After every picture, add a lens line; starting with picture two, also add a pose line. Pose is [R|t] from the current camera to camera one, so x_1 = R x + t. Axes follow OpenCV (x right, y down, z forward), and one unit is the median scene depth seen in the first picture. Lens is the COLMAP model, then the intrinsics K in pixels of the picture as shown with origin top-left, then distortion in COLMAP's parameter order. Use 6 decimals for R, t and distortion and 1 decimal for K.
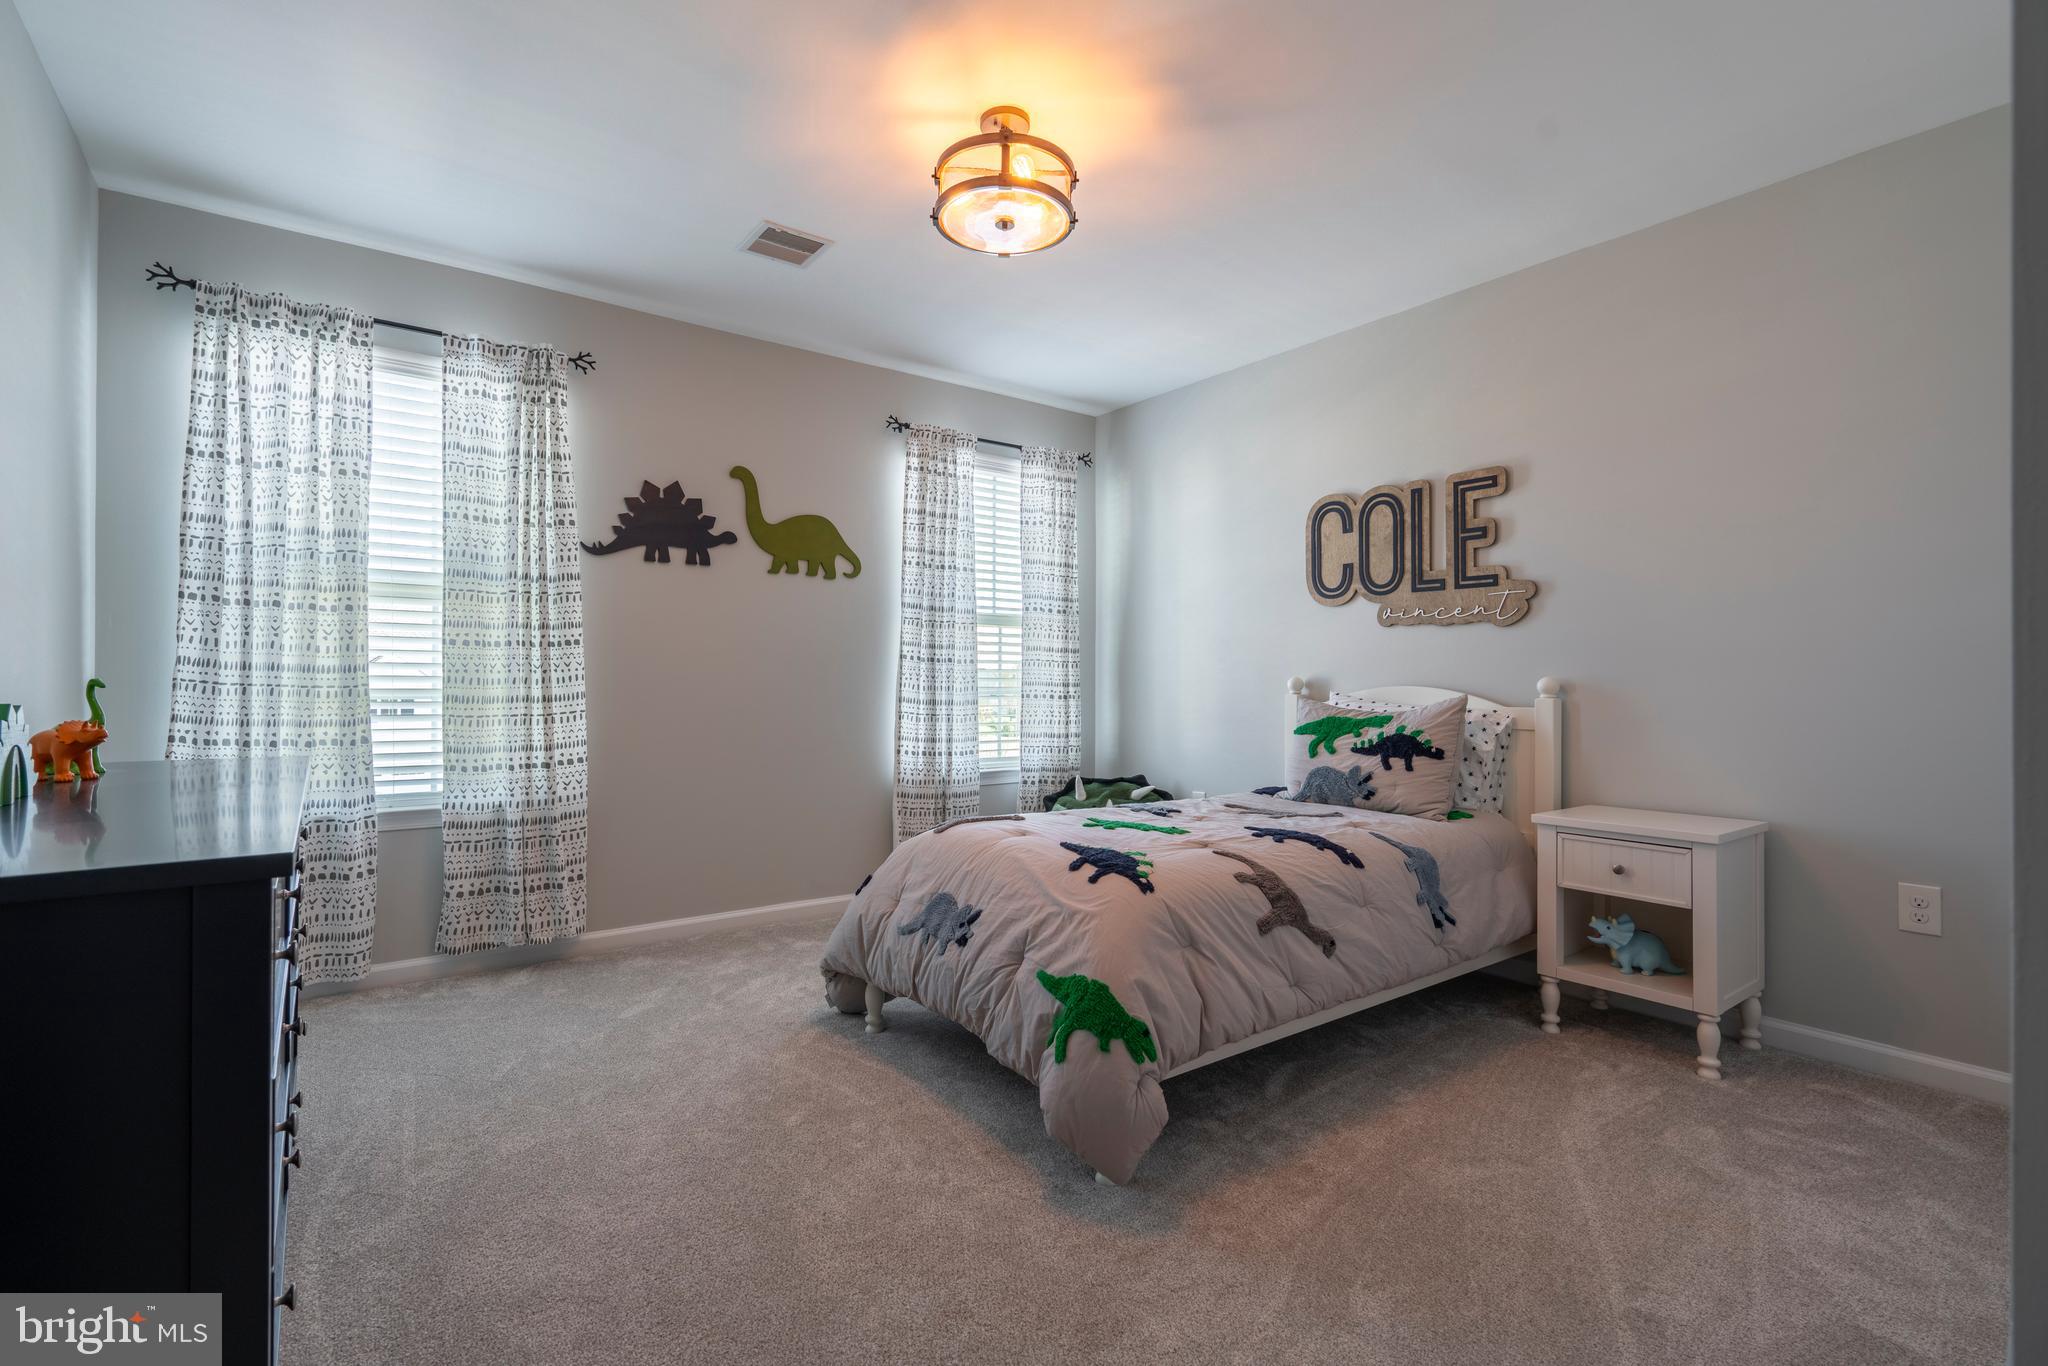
lens RADIAL K [[935.3, 0, 1019.5], [0, 935.3, 670.3], [0, 0, 1]] dist [-0.002489, -0.000039]
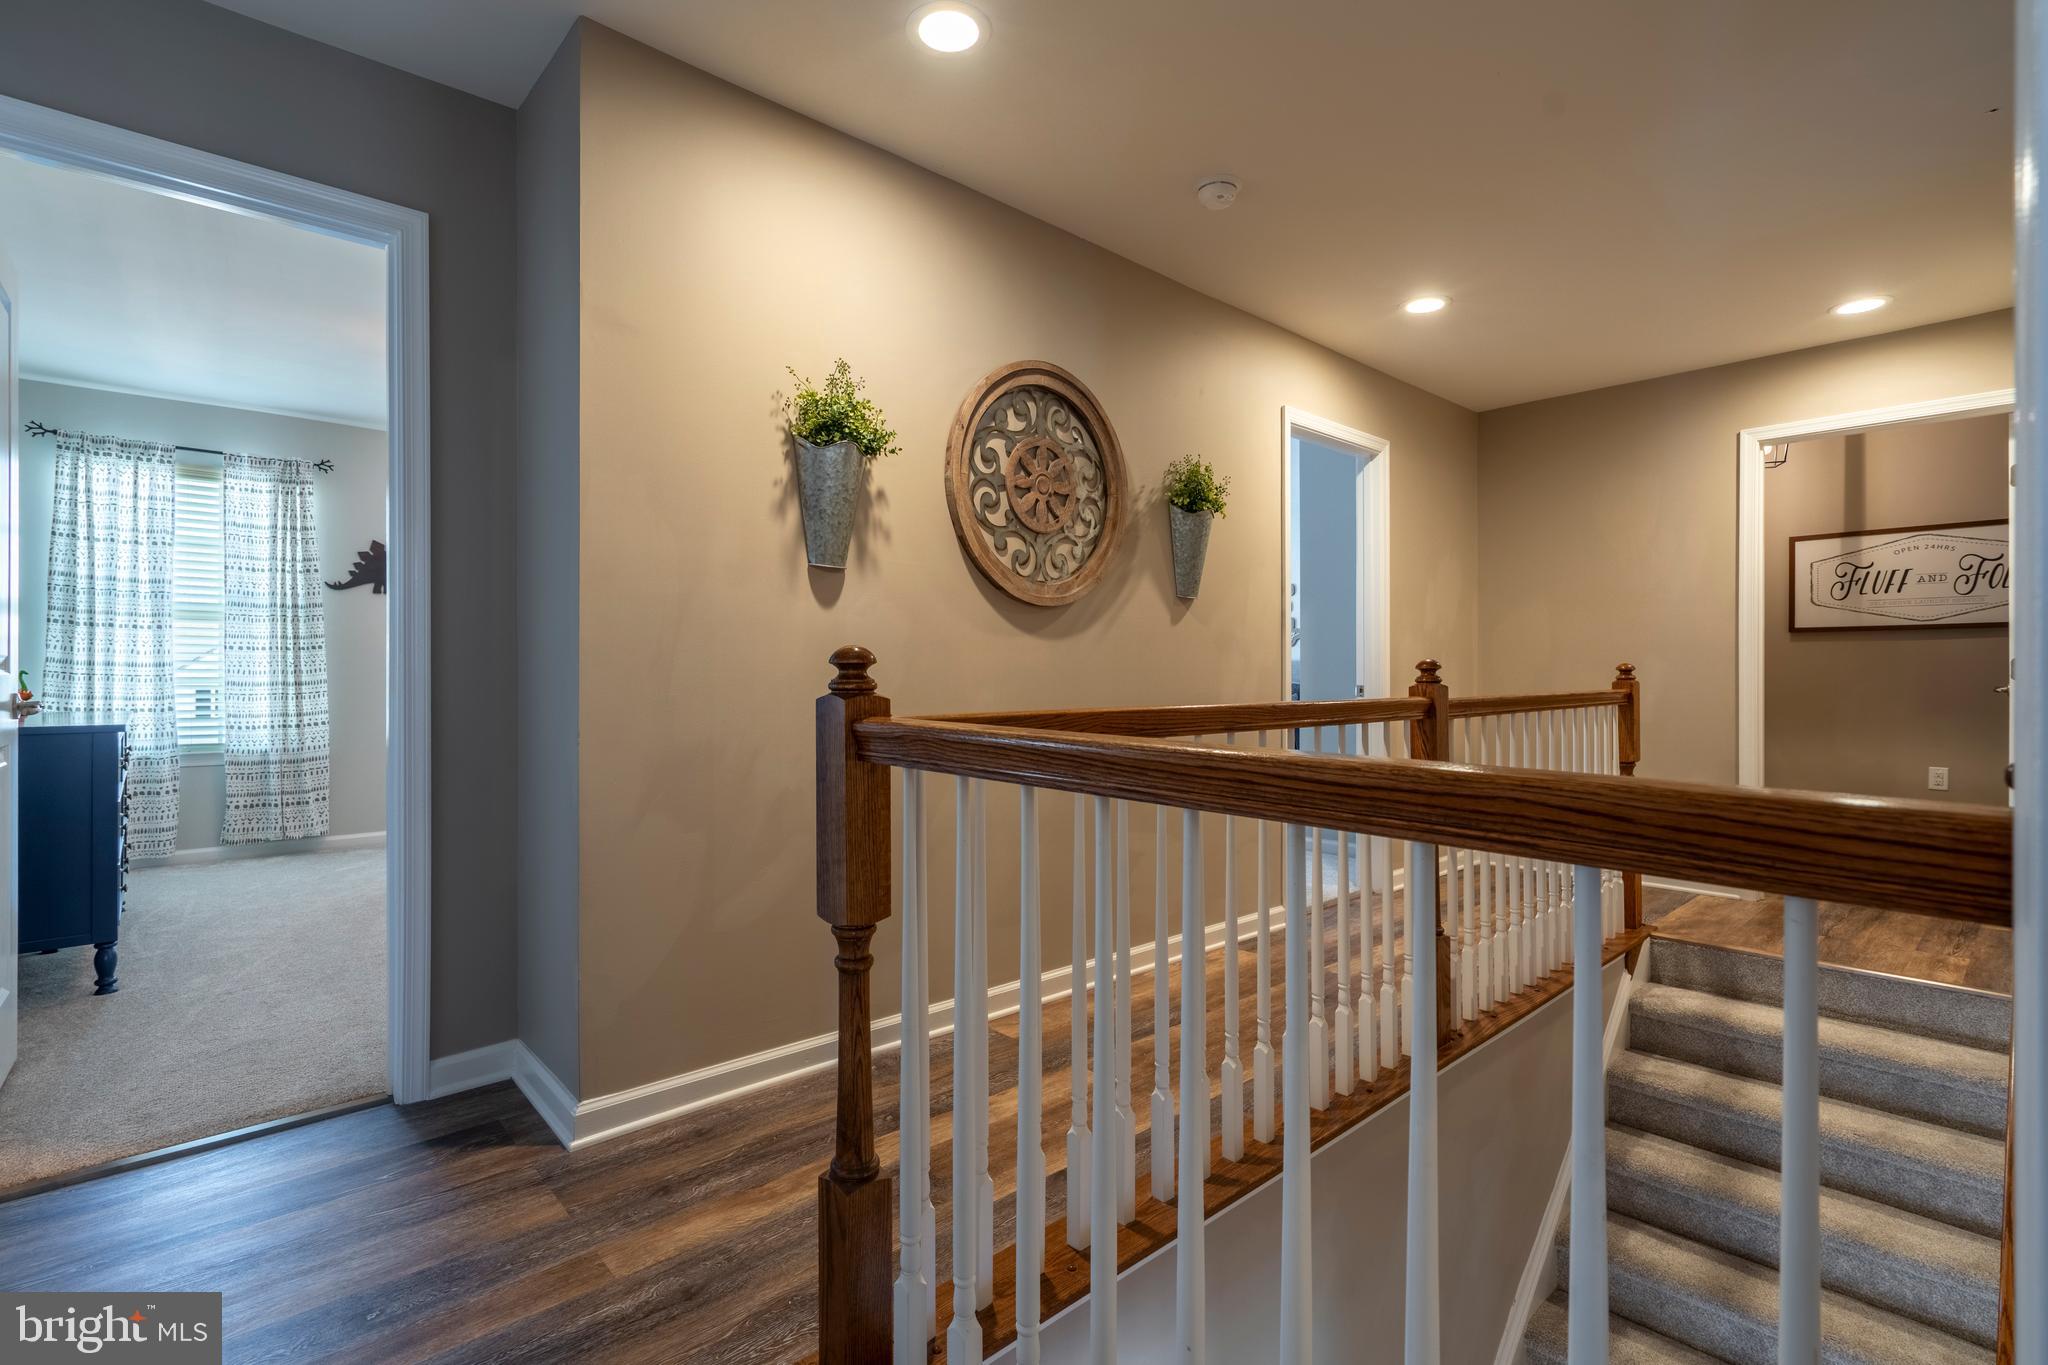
lens RADIAL K [[950.8, 0, 1018.2], [0, 950.8, 667.0], [0, 0, 1]] dist [-0.000488, -0.000497]
pose [[0.995748, -0.000288, 0.092120, 0.603866], [-0.000155, 0.999988, 0.004800, -0.005524], [-0.092120, -0.004794, 0.995736, -0.765912]]
